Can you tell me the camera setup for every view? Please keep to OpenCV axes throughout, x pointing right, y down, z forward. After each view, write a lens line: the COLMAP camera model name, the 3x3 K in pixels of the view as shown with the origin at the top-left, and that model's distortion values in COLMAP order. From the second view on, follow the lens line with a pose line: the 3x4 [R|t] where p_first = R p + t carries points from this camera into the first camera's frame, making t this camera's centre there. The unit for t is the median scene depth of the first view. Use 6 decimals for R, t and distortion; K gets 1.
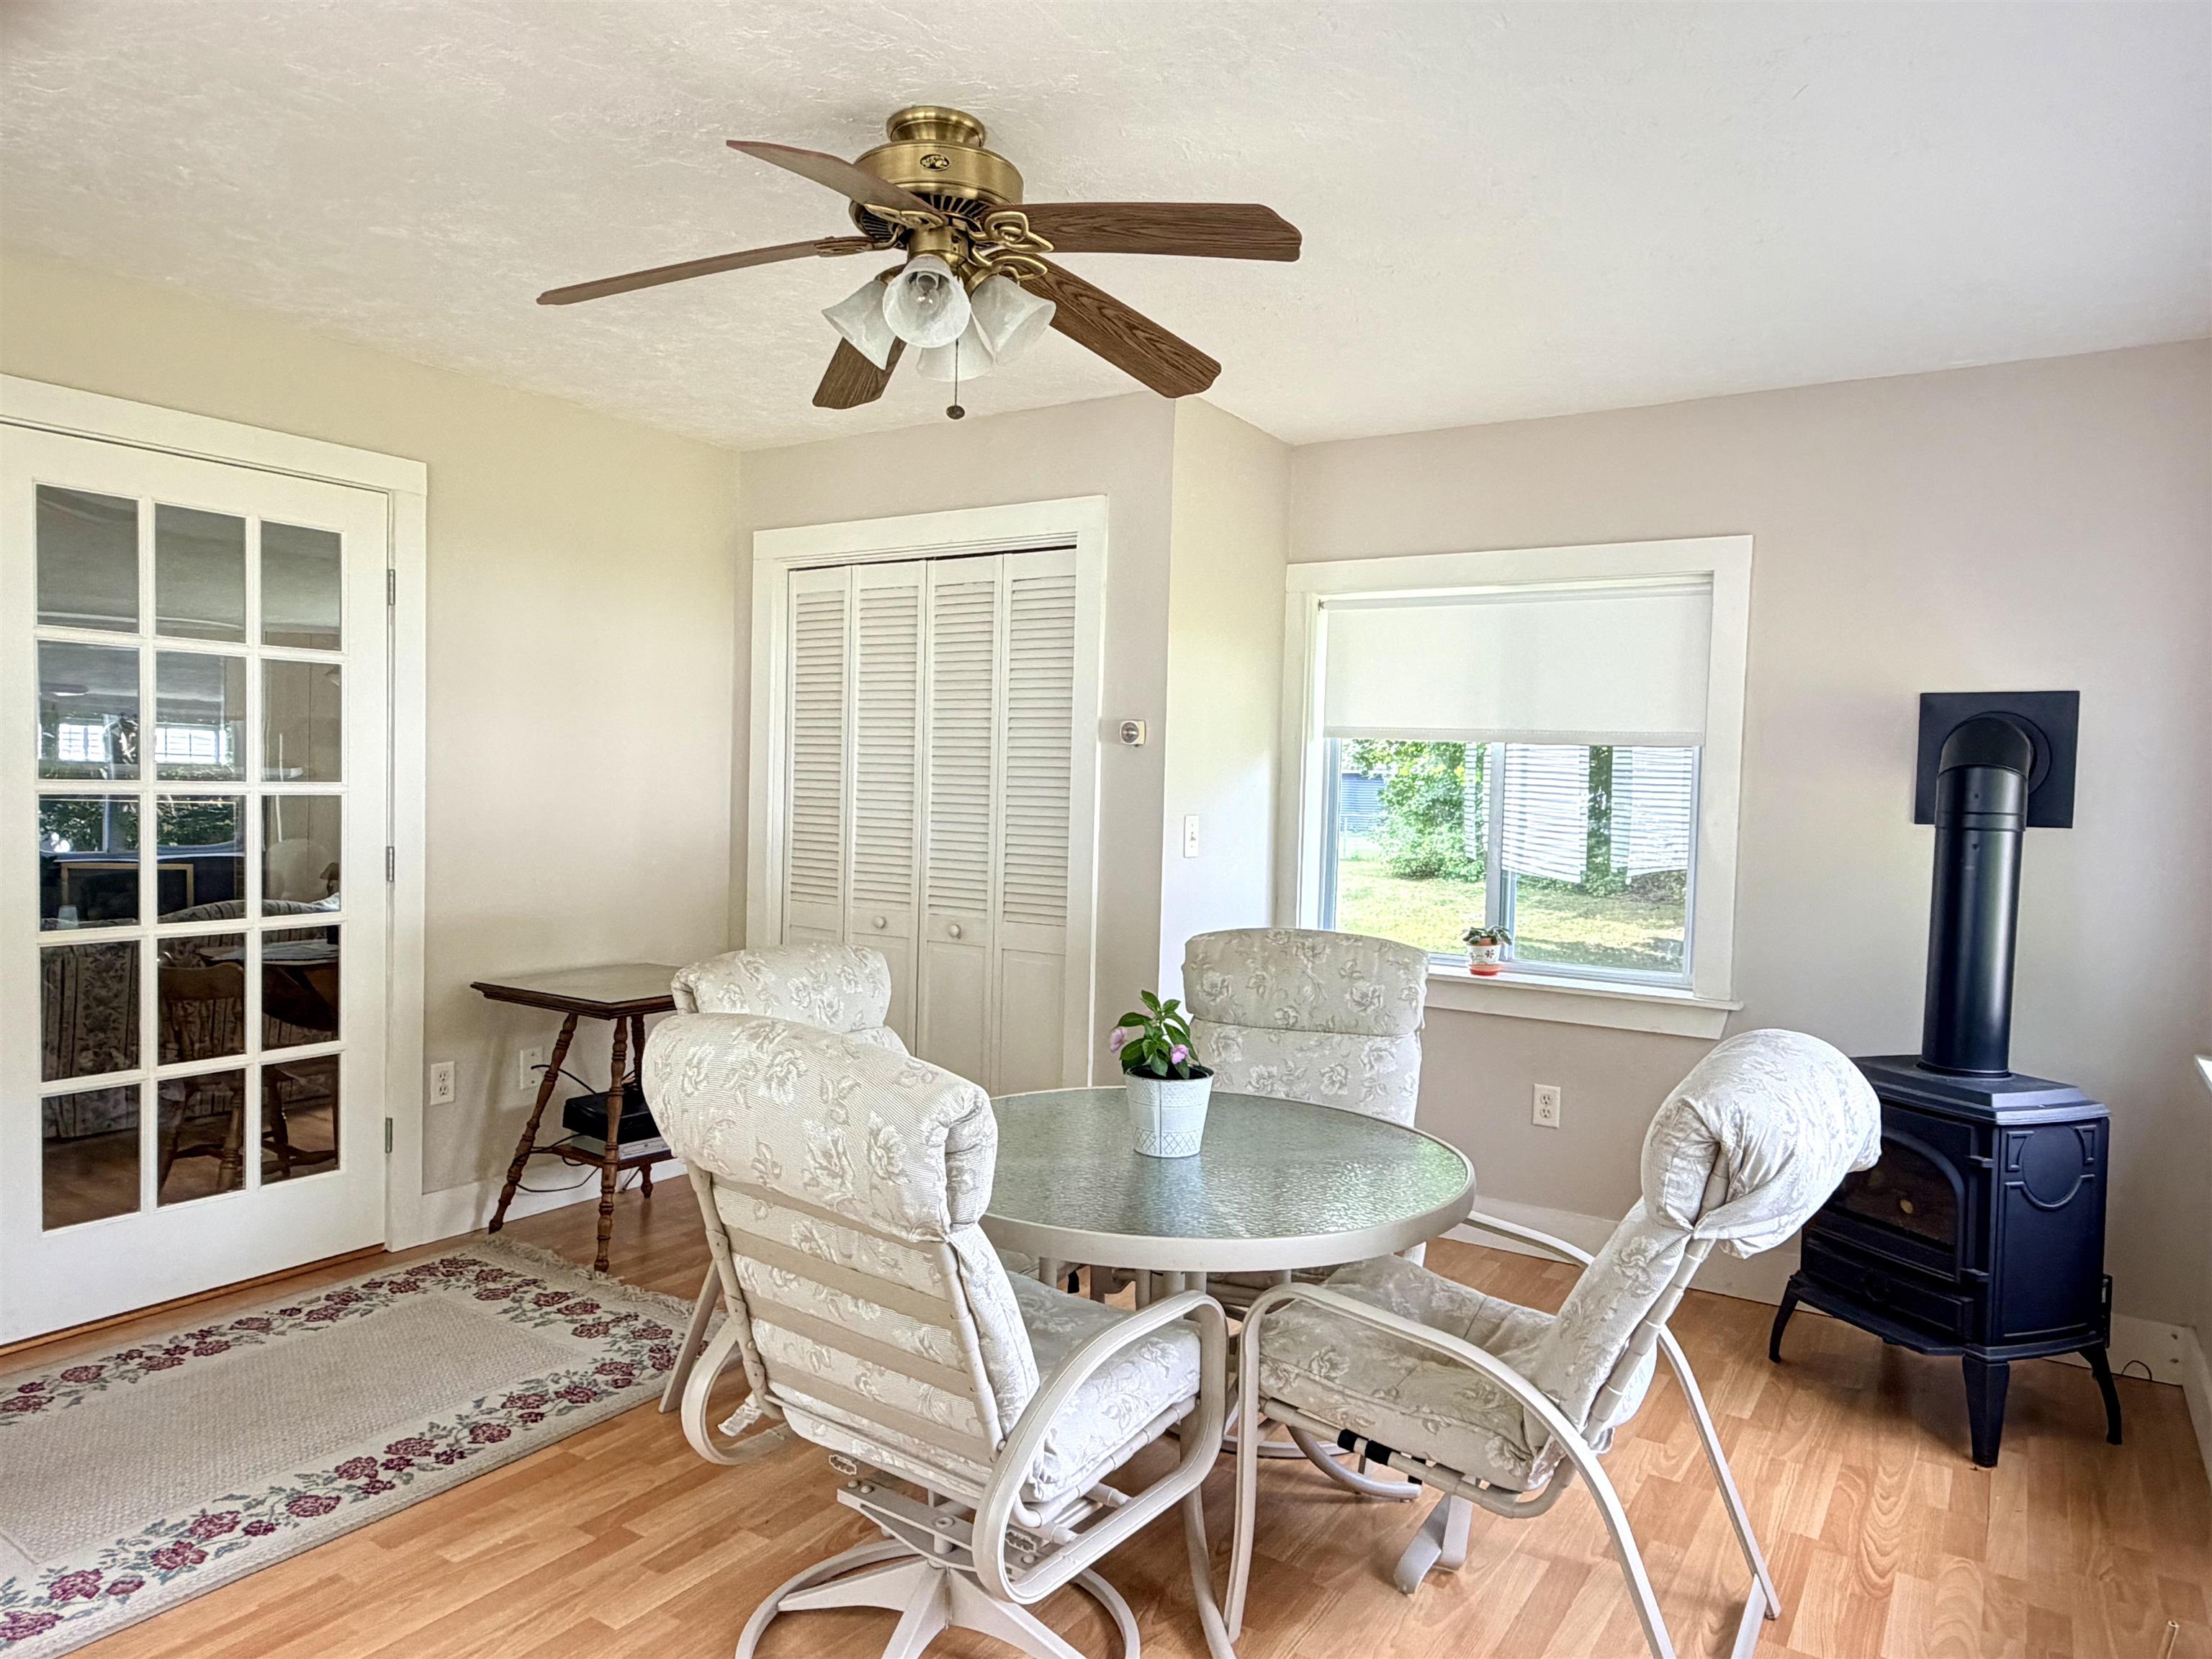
lens RADIAL K [[1438.9, 0, 1106.0], [0, 1438.9, 829.5], [0, 0, 1]] dist [0.000744, -0.000662]
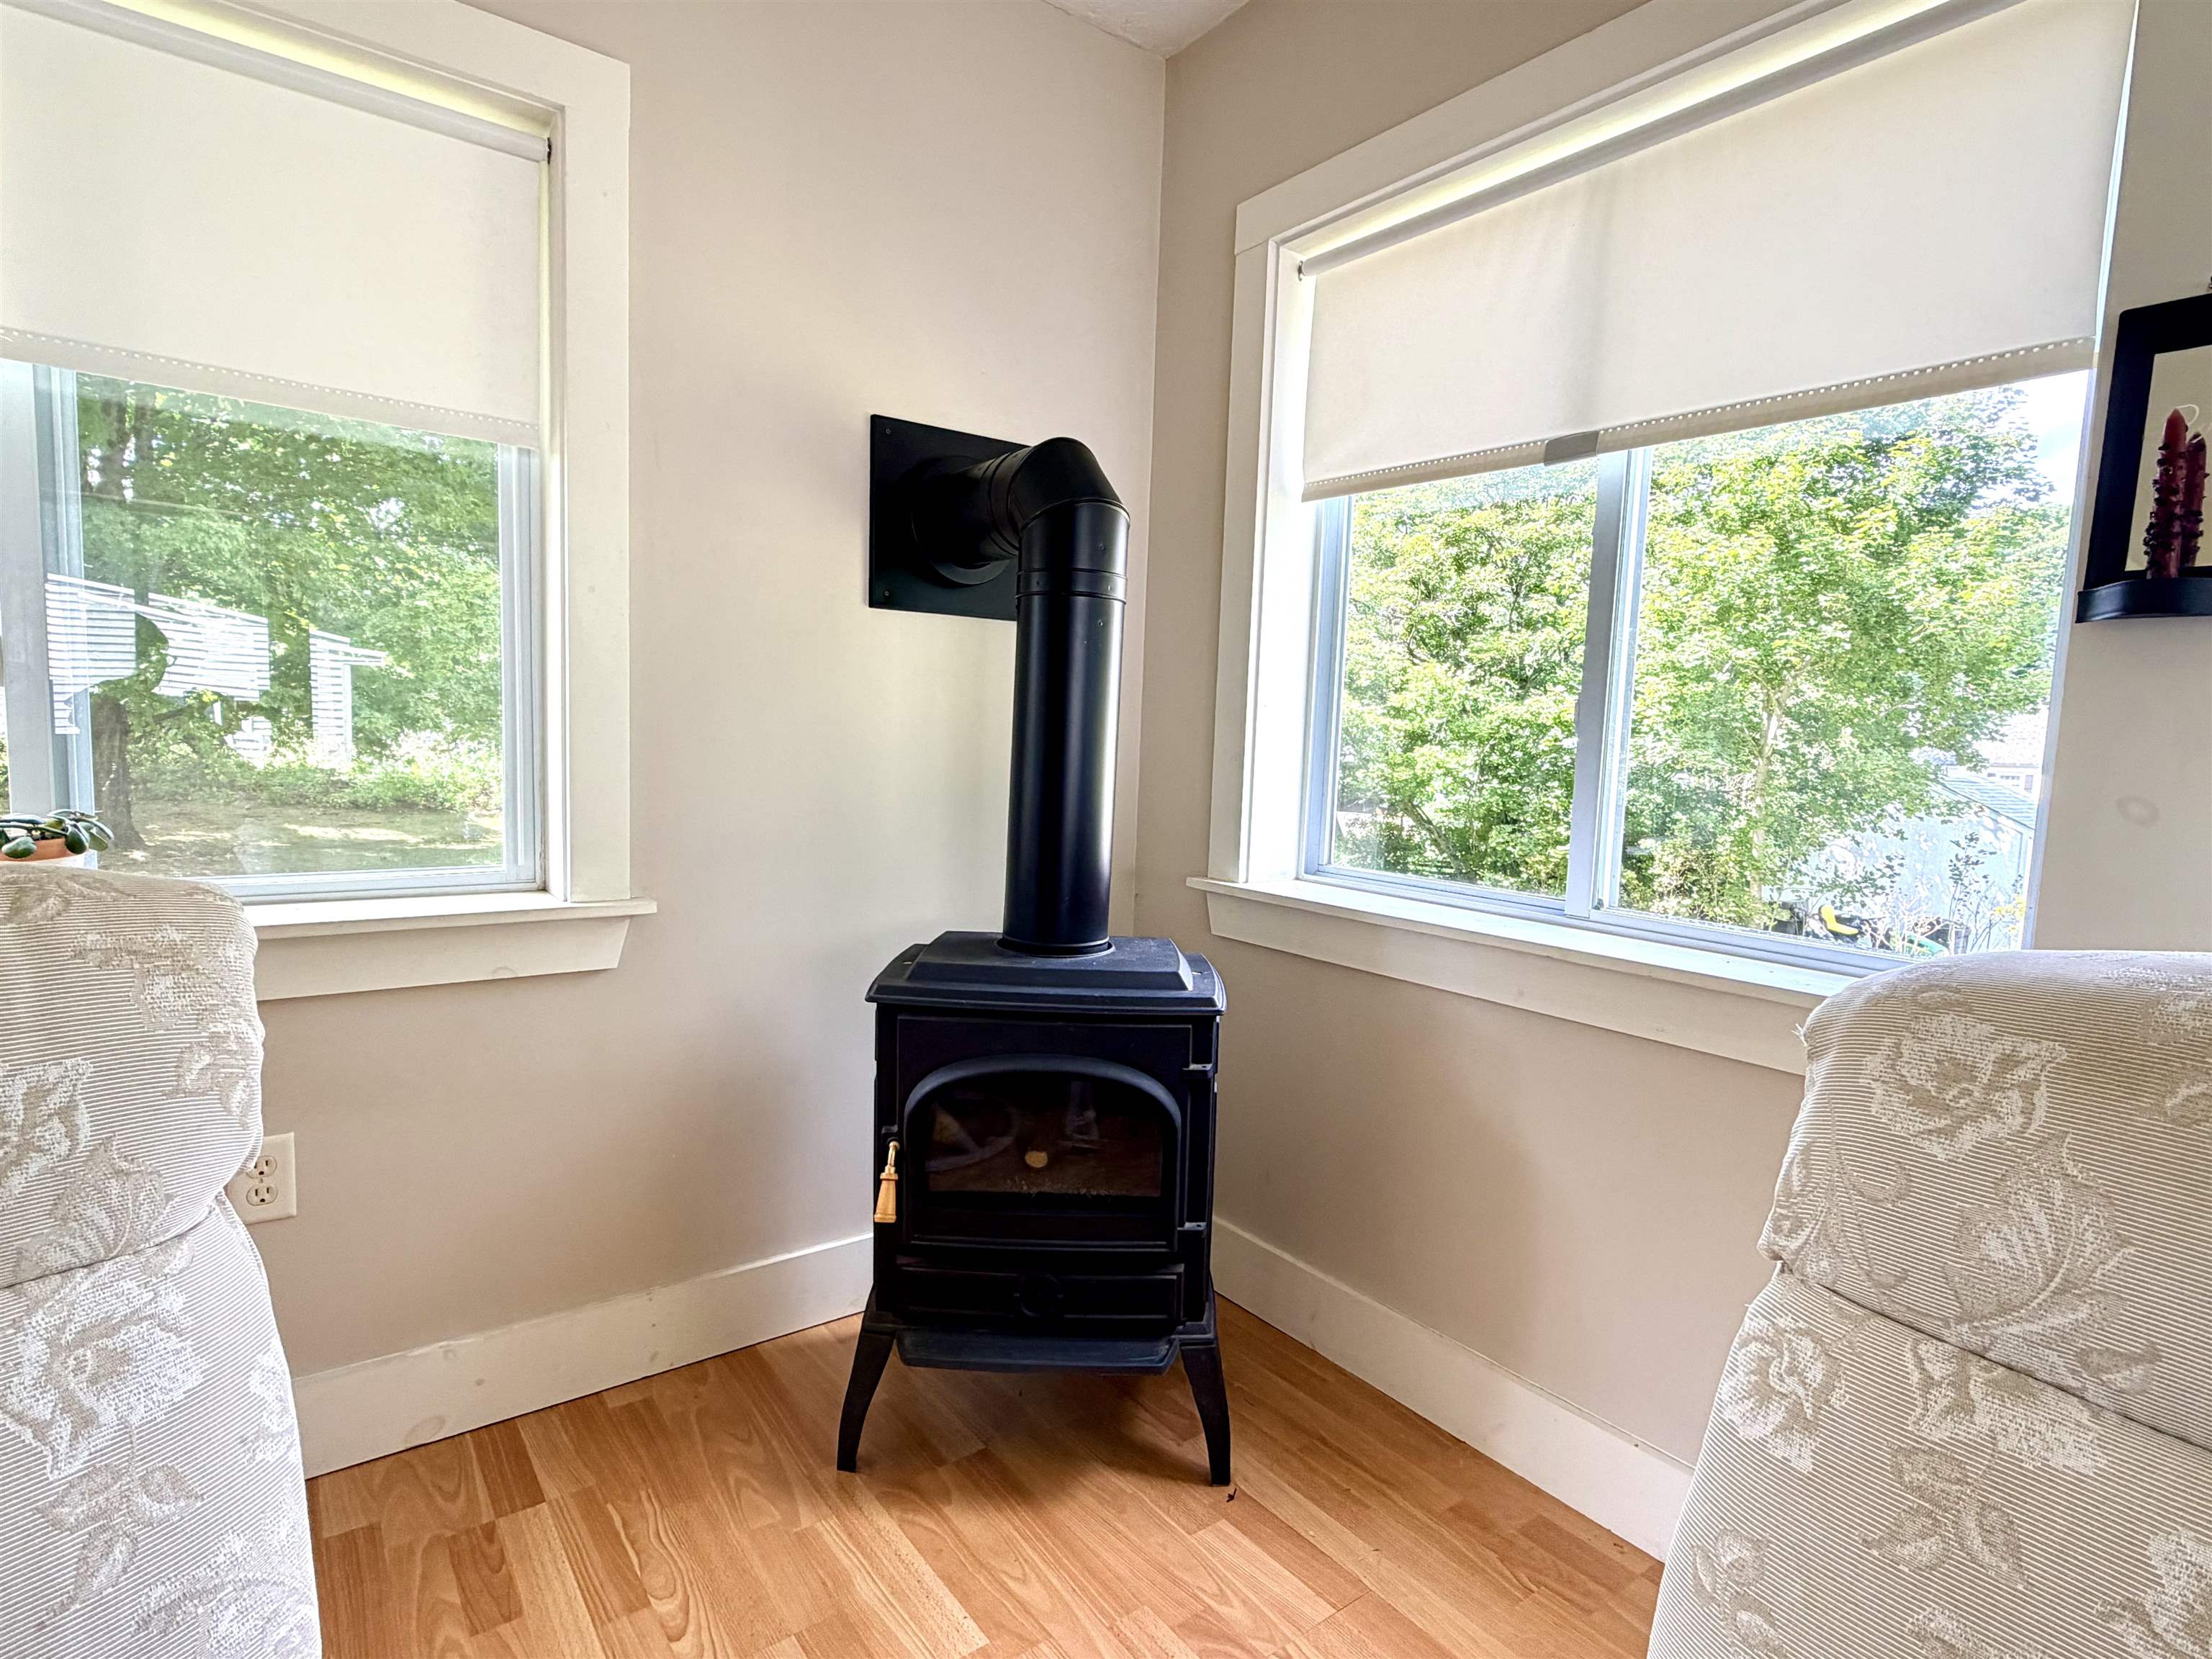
lens RADIAL K [[1131.3, 0, 1106.0], [0, 1131.3, 829.5], [0, 0, 1]] dist [0.001067, 0.000411]
pose [[0.342762, -0.097372, 0.934362, 0.085928], [0.012208, 0.994991, 0.099211, 0.054863], [-0.939343, -0.022599, 0.342234, 0.764081]]
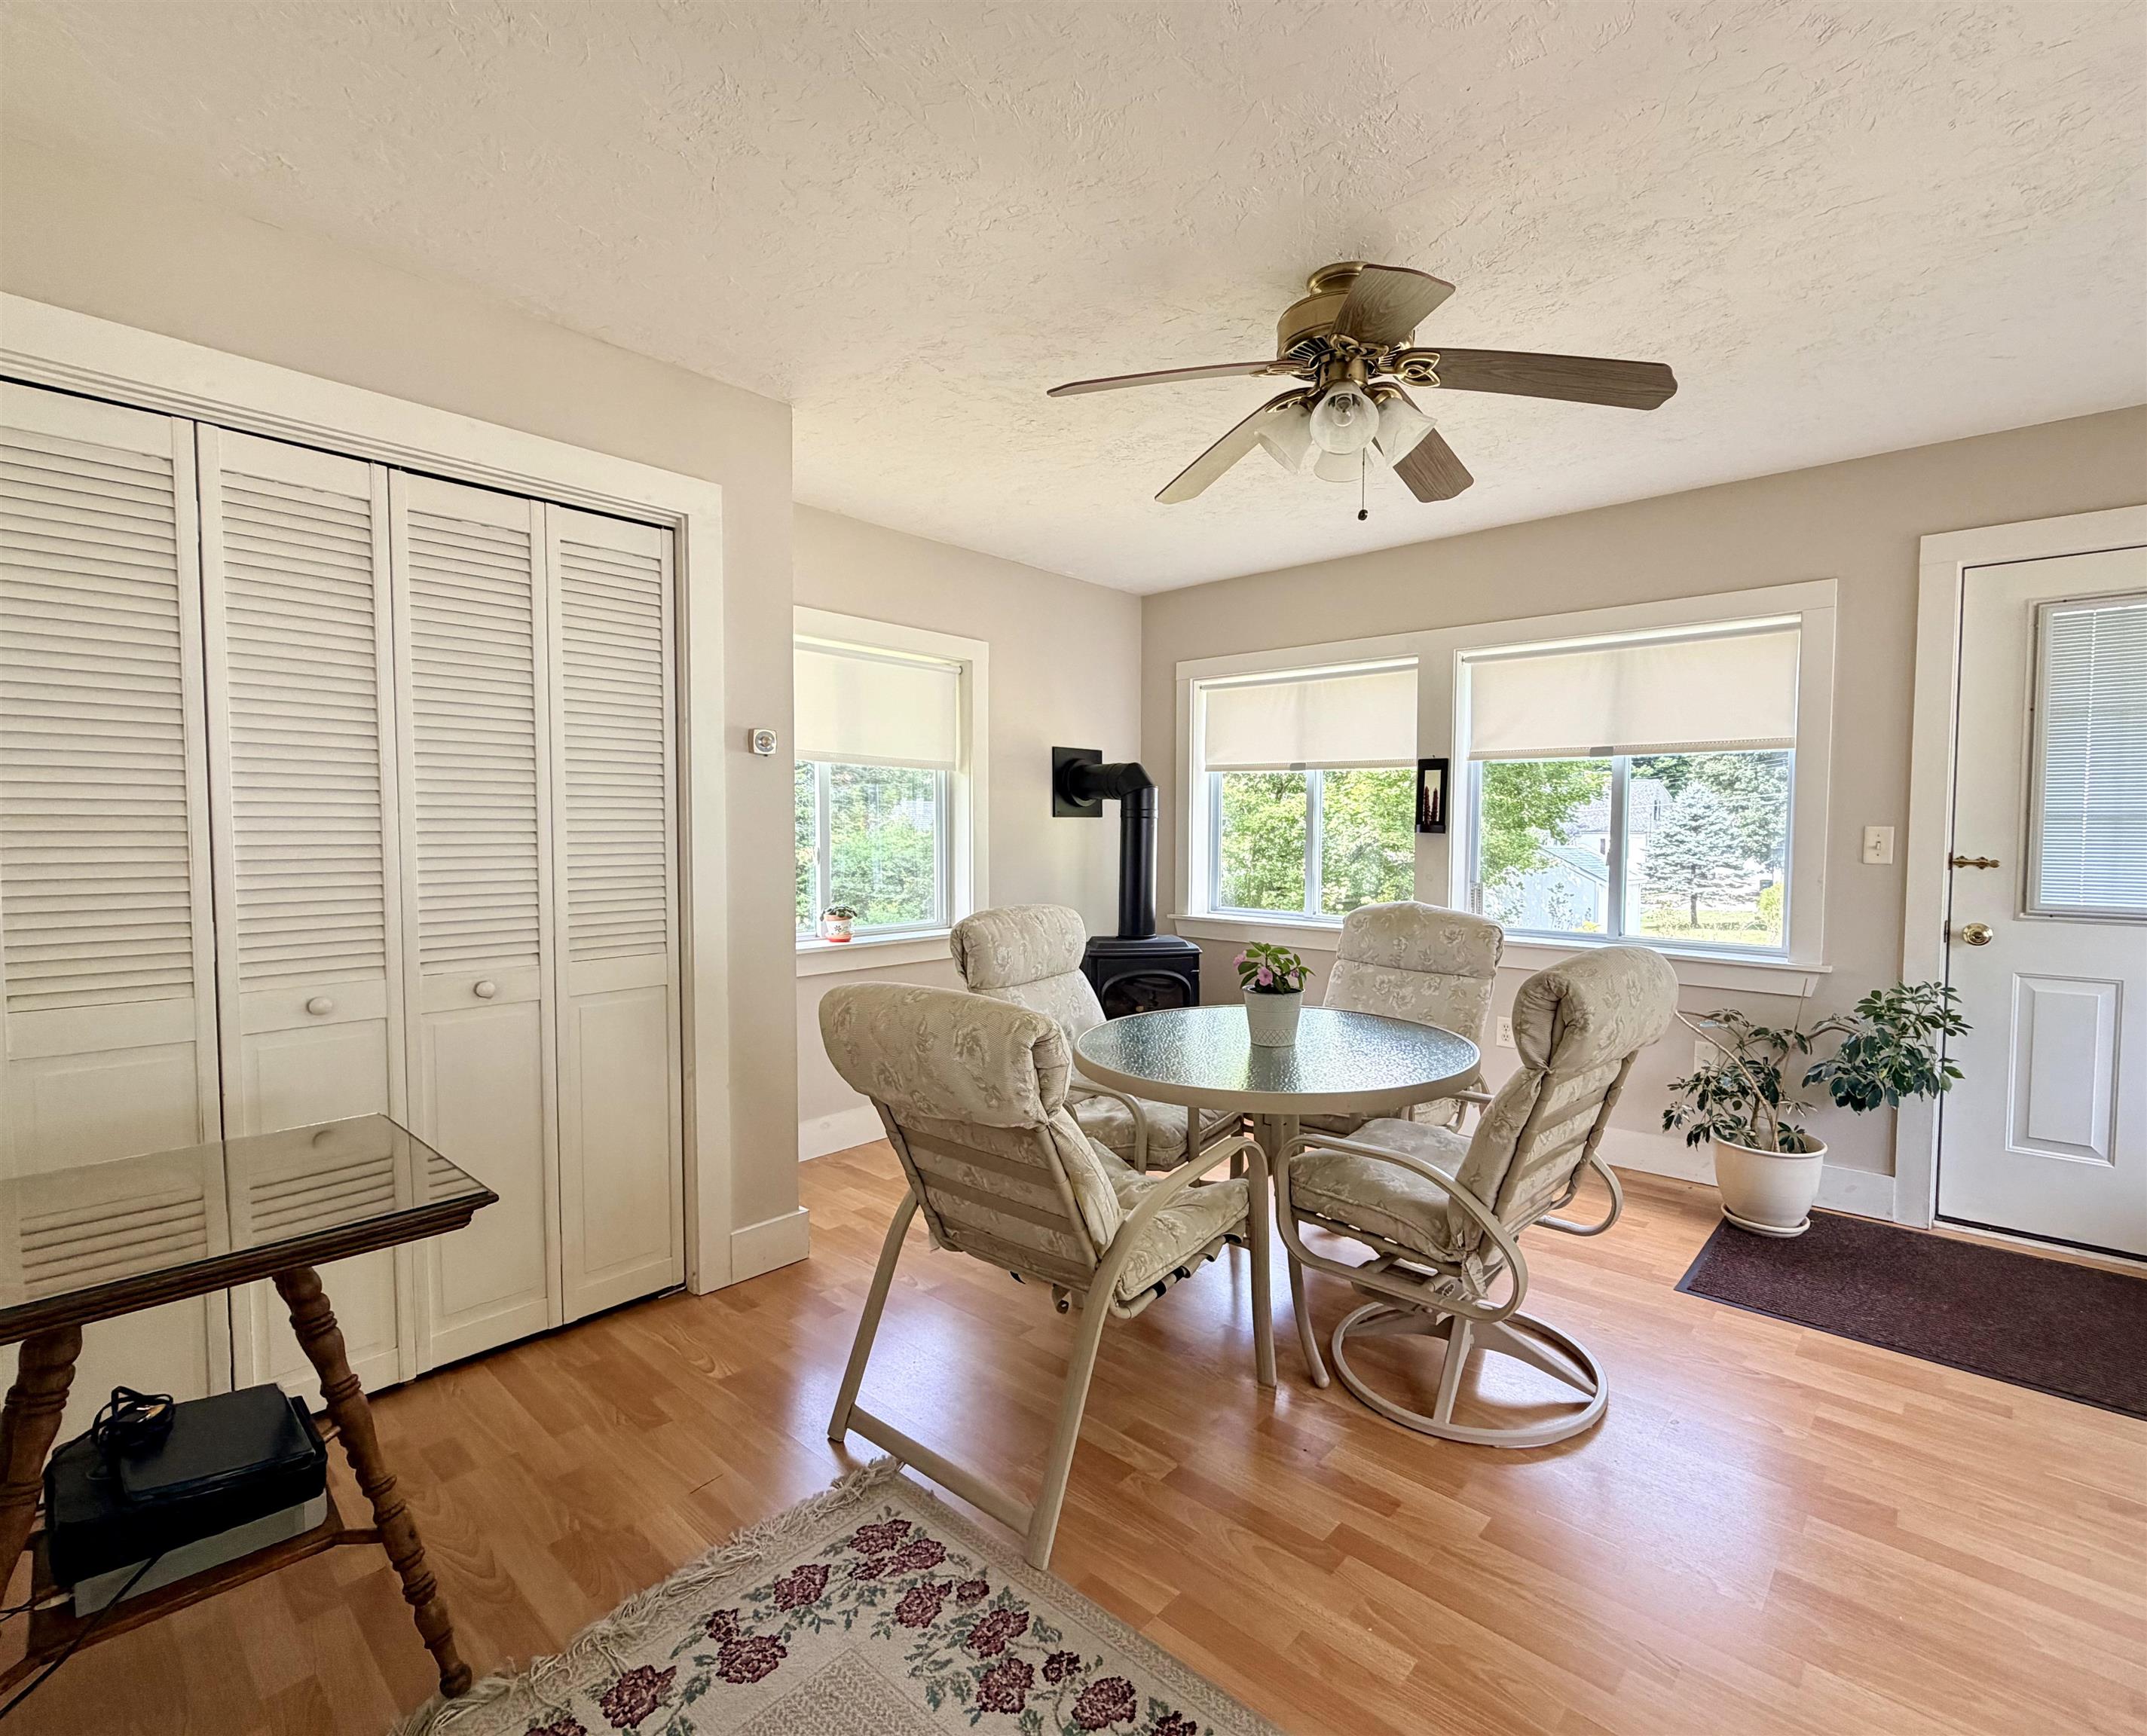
lens RADIAL K [[998.1, 0, 1161.1], [0, 998.1, 875.1], [0, 0, 1]] dist [-0.003509, -0.000542]
pose [[0.115533, -0.076567, 0.990348, -0.754359], [0.038022, 0.996635, 0.072617, -0.018499], [-0.992576, 0.029266, 0.118056, 0.774656]]
